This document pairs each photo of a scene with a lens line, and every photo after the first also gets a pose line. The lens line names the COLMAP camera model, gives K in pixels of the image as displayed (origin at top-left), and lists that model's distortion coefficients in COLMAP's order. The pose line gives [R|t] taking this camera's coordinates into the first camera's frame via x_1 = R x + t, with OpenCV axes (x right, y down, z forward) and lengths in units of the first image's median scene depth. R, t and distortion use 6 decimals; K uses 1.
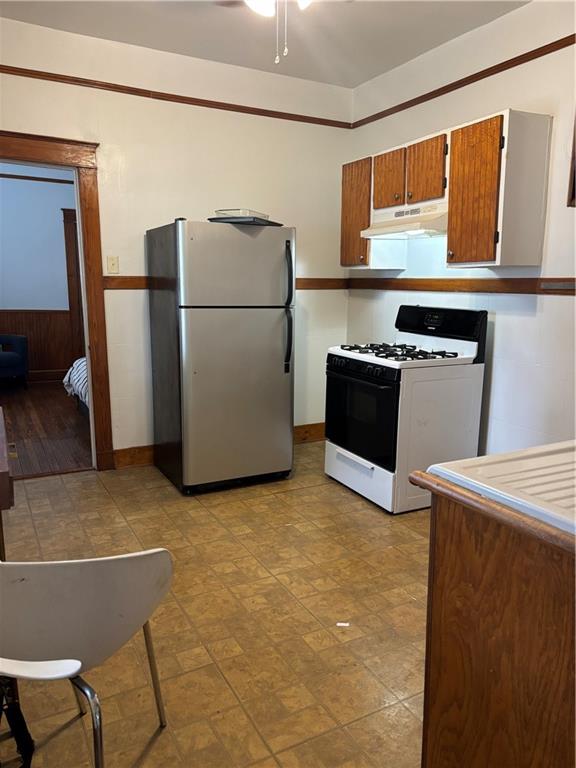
lens RADIAL K [[580.8, 0, 288.0], [0, 580.8, 384.0], [0, 0, 1]] dist [0.049123, -0.000157]
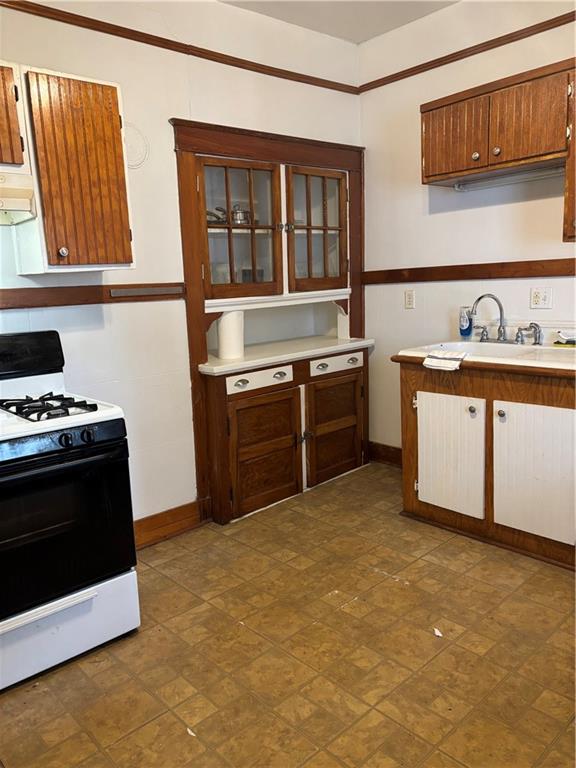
lens RADIAL K [[580.8, 0, 288.0], [0, 580.8, 384.0], [0, 0, 1]] dist [0.049123, -0.000157]
pose [[-0.247250, -0.171469, 0.953659, -0.519696], [0.210417, 0.951229, 0.225585, -0.185445], [-0.945829, 0.256442, -0.199112, 0.983034]]
